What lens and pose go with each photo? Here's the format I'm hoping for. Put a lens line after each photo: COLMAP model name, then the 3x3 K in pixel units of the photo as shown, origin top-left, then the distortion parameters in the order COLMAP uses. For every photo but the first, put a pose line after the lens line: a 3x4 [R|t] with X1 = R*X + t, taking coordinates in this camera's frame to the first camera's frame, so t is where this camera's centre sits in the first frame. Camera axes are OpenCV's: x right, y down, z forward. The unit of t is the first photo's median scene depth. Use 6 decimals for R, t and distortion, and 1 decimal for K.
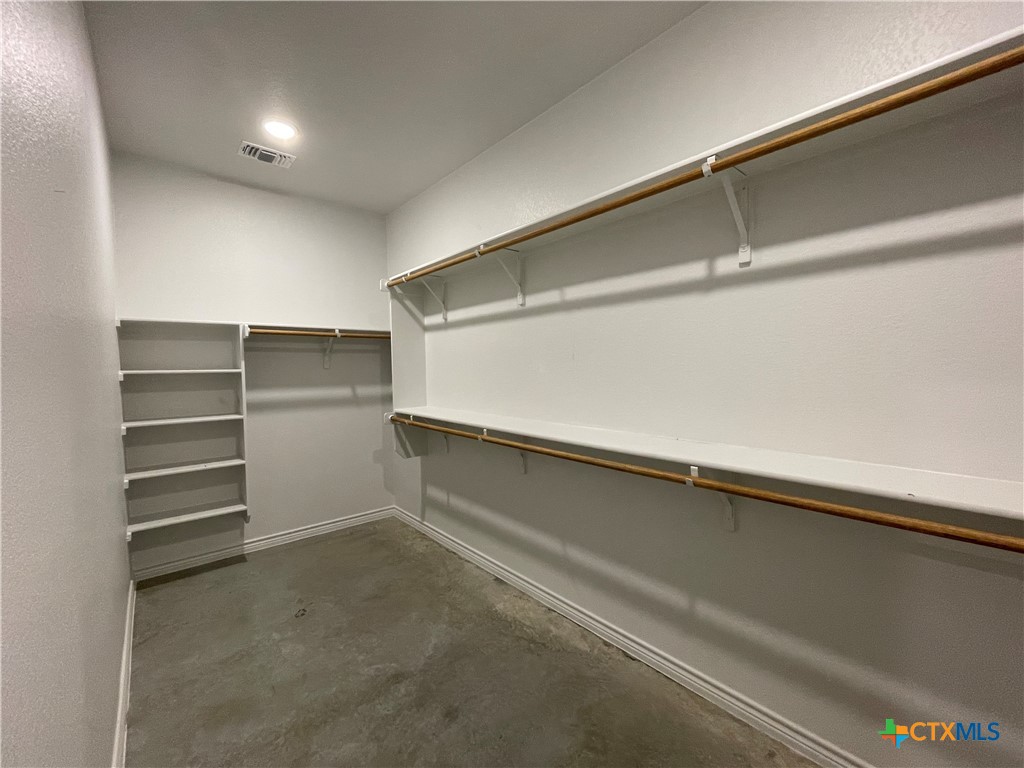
lens RADIAL K [[417.7, 0, 514.8], [0, 417.7, 384.1], [0, 0, 1]] dist [-0.003421, -0.000785]
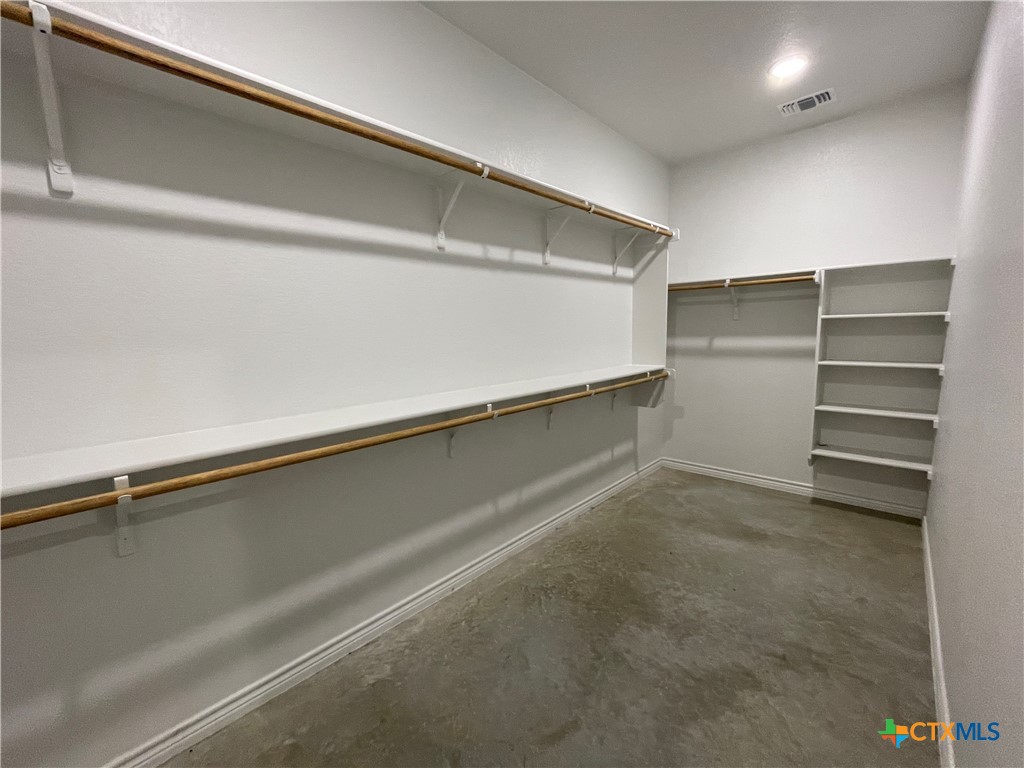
lens RADIAL K [[417.7, 0, 514.4], [0, 417.7, 389.3], [0, 0, 1]] dist [-0.003421, -0.000785]
pose [[-0.090227, -0.134776, 0.986760, -0.842818], [0.059079, 0.988332, 0.140393, -0.029052], [-0.994167, 0.070964, -0.081212, 0.991732]]
